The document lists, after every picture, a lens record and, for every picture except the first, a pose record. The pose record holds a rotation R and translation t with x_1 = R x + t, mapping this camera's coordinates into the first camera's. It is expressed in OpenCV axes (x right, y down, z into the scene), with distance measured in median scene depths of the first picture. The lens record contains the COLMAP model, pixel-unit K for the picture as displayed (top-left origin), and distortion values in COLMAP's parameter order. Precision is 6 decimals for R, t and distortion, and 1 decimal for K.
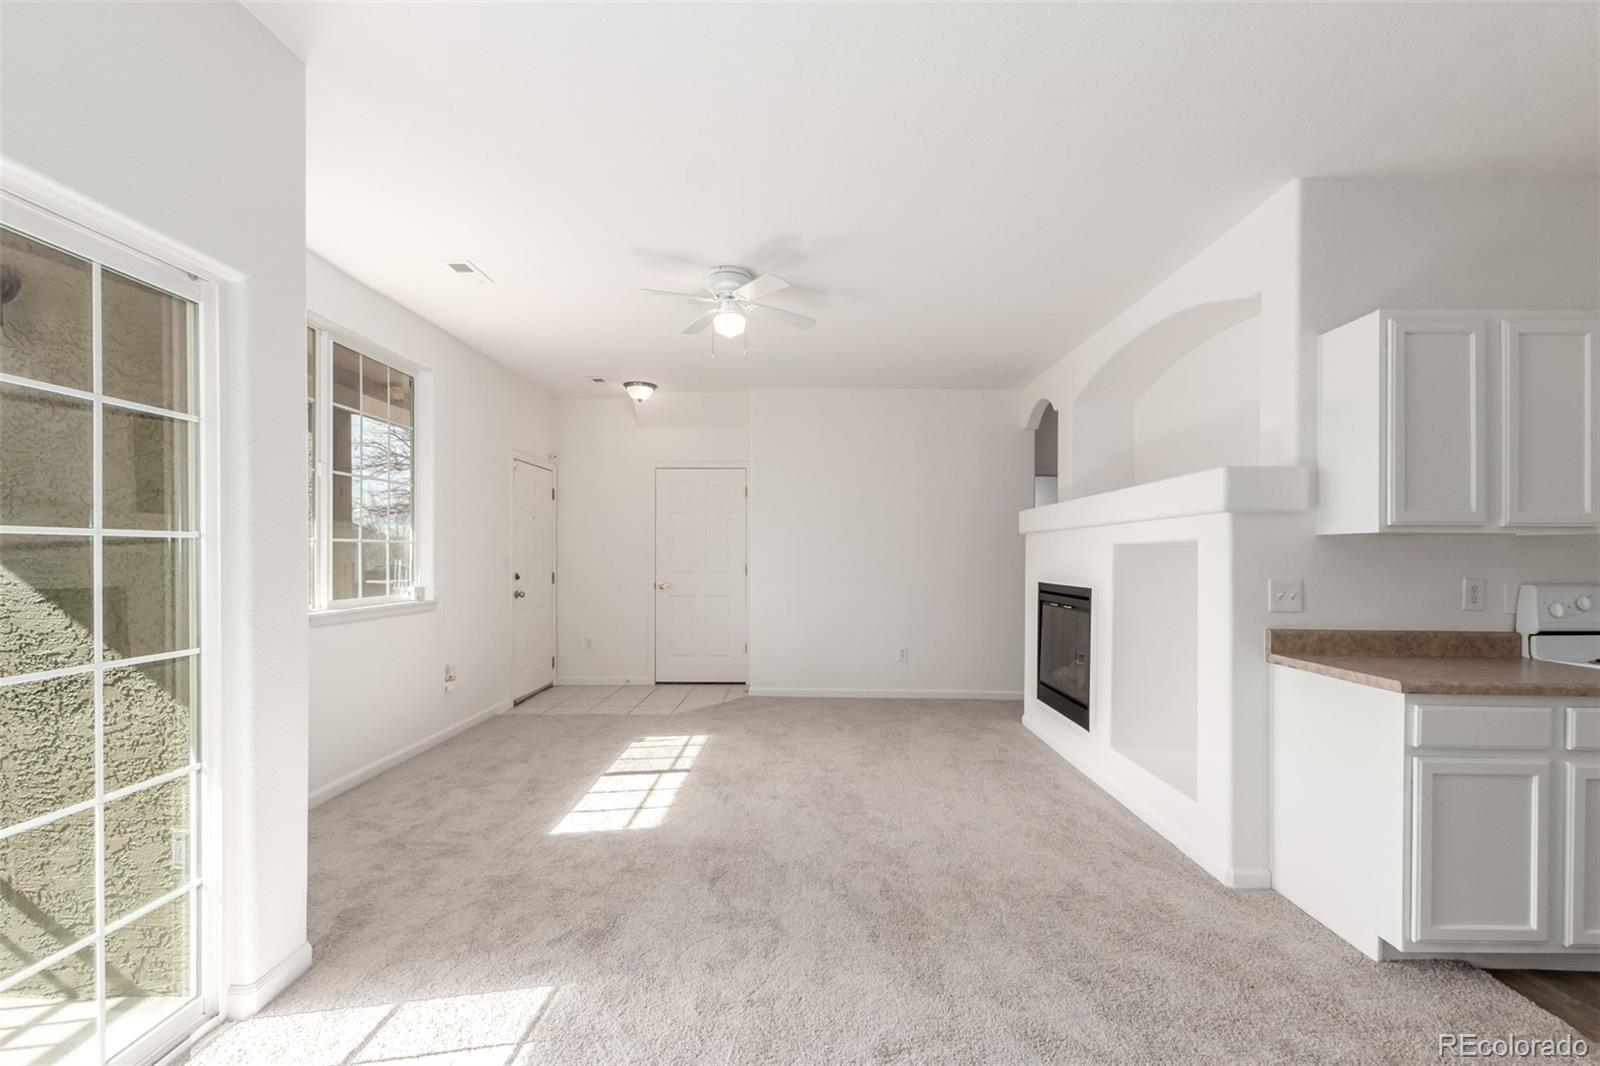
lens RADIAL K [[733.9, 0, 809.3], [0, 733.9, 552.4], [0, 0, 1]] dist [0.006892, -0.000675]
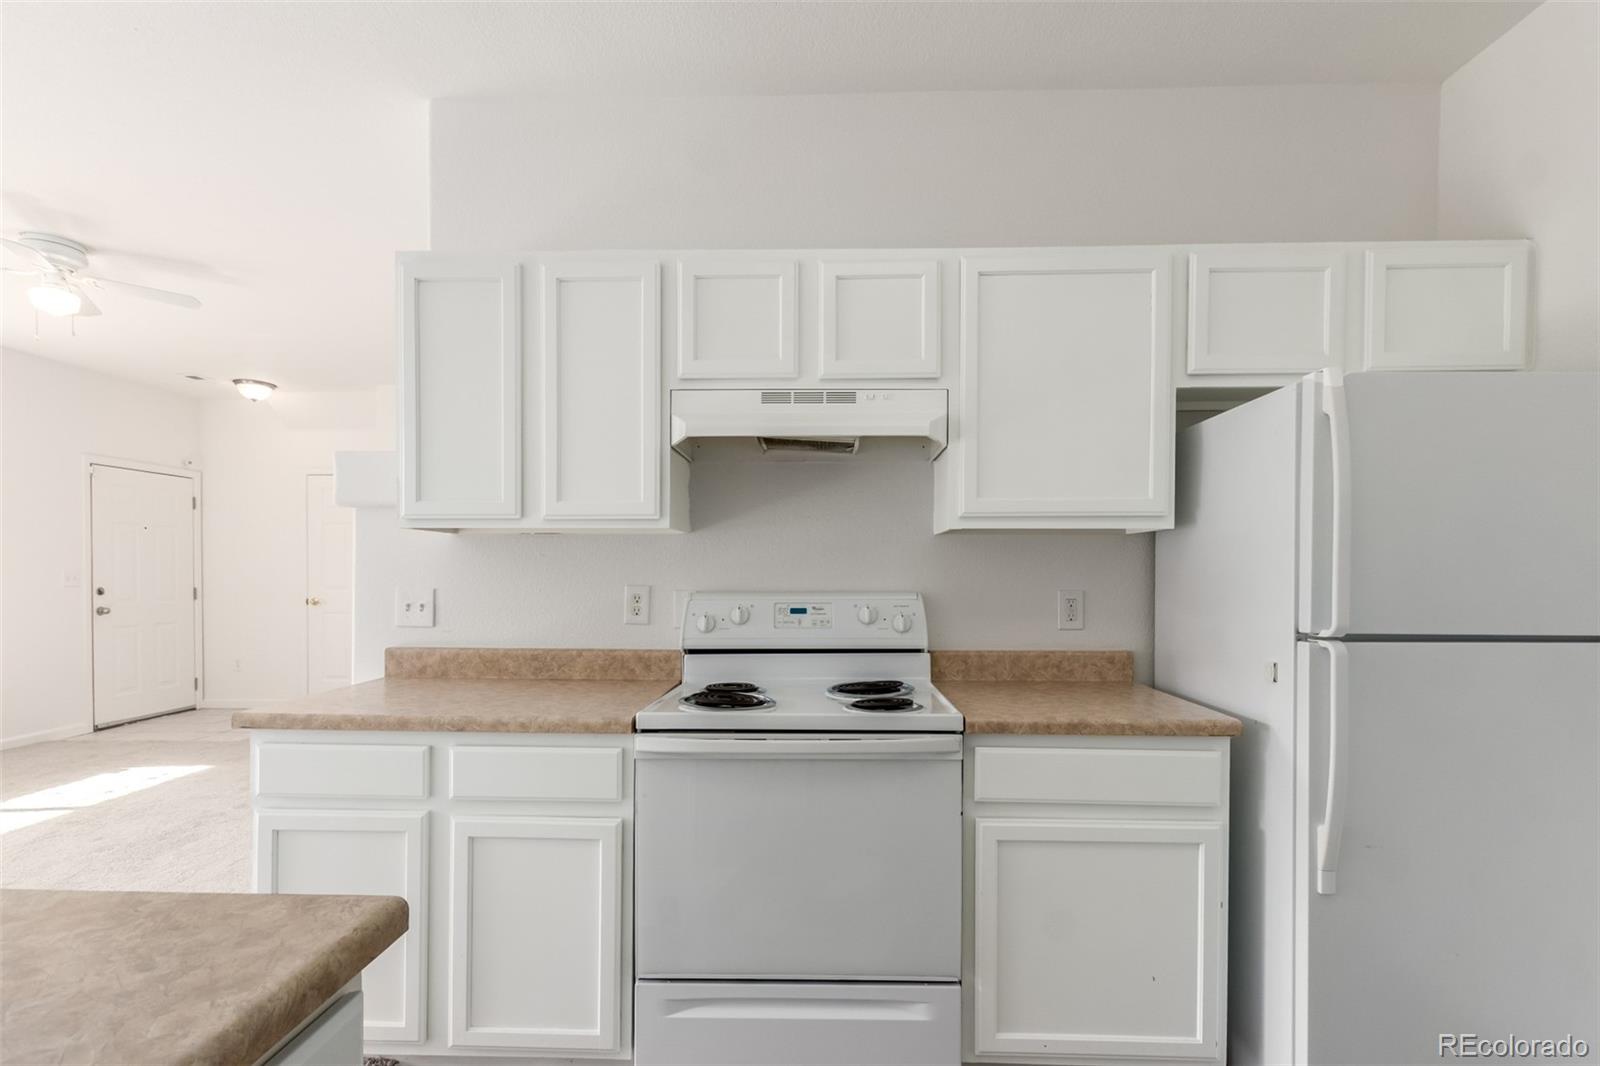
lens RADIAL K [[750.1, 0, 808.4], [0, 750.1, 578.6], [0, 0, 1]] dist [0.007373, -0.001113]
pose [[0.999638, -0.002942, -0.026730, 1.129268], [0.003255, 0.999927, 0.011672, 0.018447], [0.026693, -0.011754, 0.999575, 0.164915]]
